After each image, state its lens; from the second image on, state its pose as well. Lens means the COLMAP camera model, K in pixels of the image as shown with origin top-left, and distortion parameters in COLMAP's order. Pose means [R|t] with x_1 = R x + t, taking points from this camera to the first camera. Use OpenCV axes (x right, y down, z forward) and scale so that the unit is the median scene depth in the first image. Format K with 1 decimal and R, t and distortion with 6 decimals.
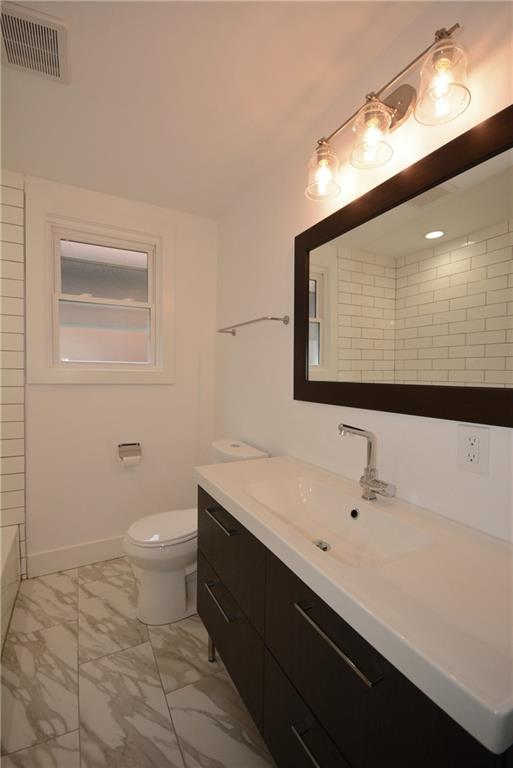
lens RADIAL K [[335.5, 0, 254.1], [0, 335.5, 383.6], [0, 0, 1]] dist [-0.003040, -0.003167]
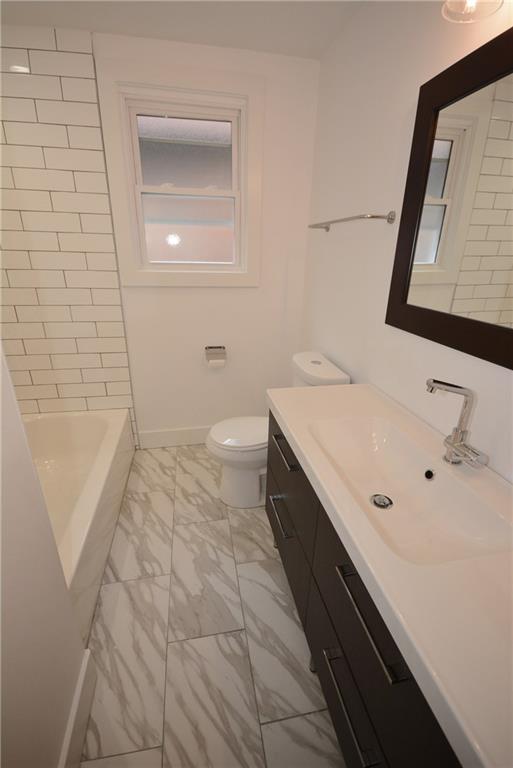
lens RADIAL K [[335.5, 0, 255.5], [0, 335.5, 383.8], [0, 0, 1]] dist [-0.003040, -0.003167]
pose [[0.958090, 0.110053, -0.264484, 0.043385], [-0.016210, 0.942609, 0.333505, -0.082277], [0.286008, -0.315241, 0.904888, 0.092576]]
